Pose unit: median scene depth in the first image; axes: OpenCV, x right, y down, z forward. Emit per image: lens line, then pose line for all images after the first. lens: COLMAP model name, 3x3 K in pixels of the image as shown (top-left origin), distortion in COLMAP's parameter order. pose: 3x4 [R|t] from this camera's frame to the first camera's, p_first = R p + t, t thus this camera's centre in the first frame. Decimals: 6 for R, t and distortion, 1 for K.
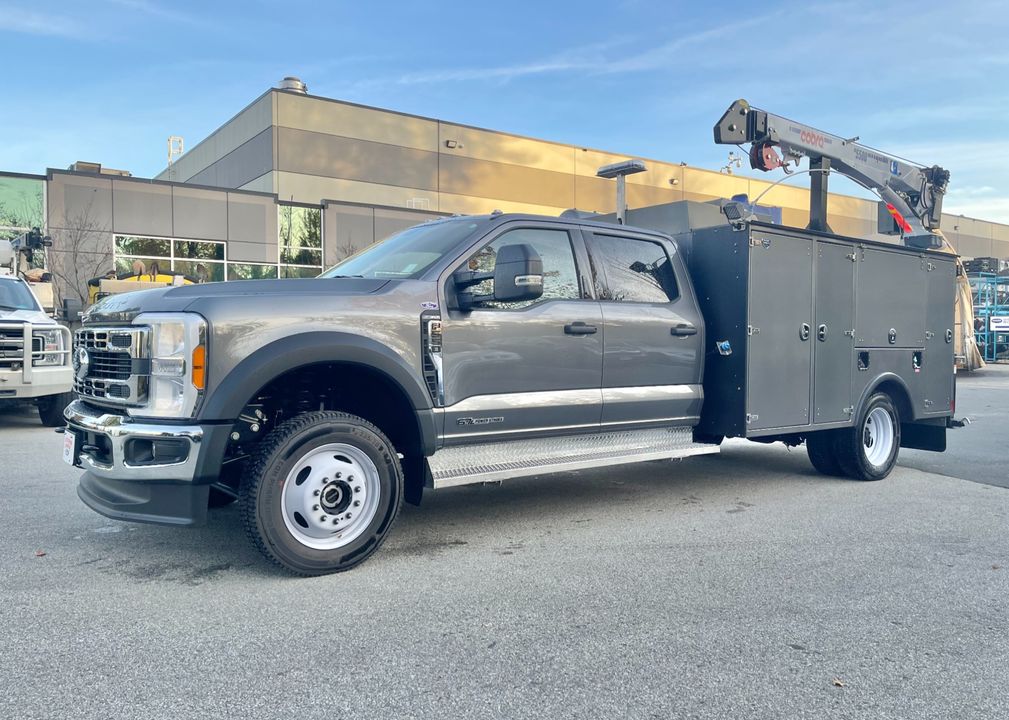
lens RADIAL K [[761.9, 0, 512.9], [0, 761.9, 361.5], [0, 0, 1]] dist [0.047518, -0.043370]
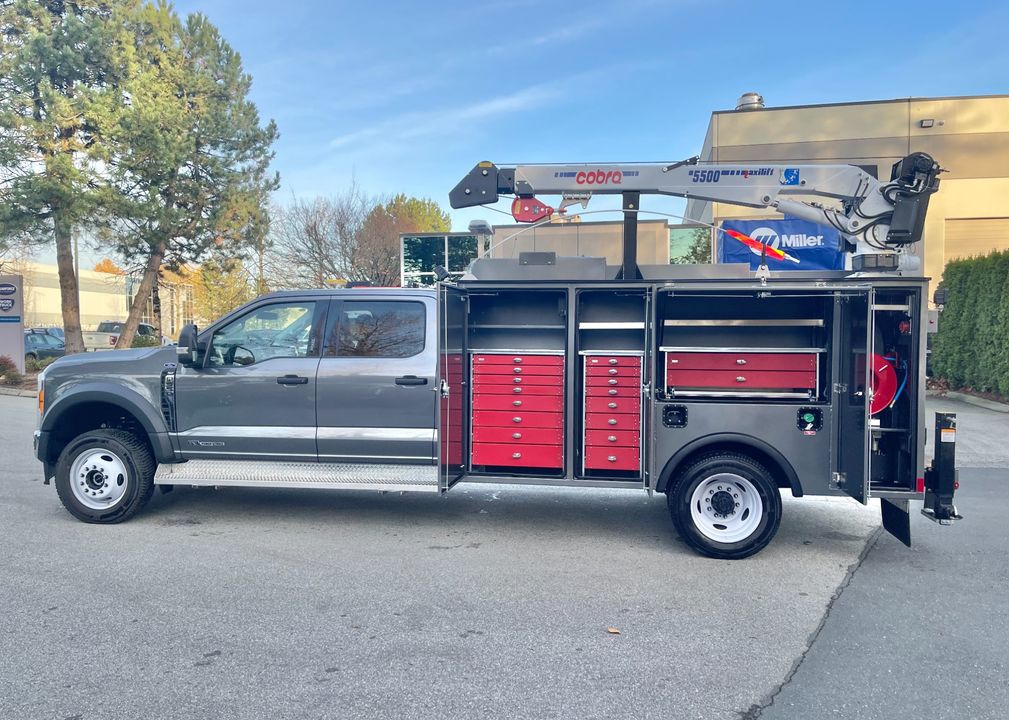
lens RADIAL K [[761.9, 0, 503.8], [0, 761.9, 364.3], [0, 0, 1]] dist [0.047518, -0.043370]
pose [[0.698008, 0.019230, -0.715832, 1.457713], [-0.017626, 0.999798, 0.009672, -0.101682], [0.715873, 0.005866, 0.698206, 0.396757]]
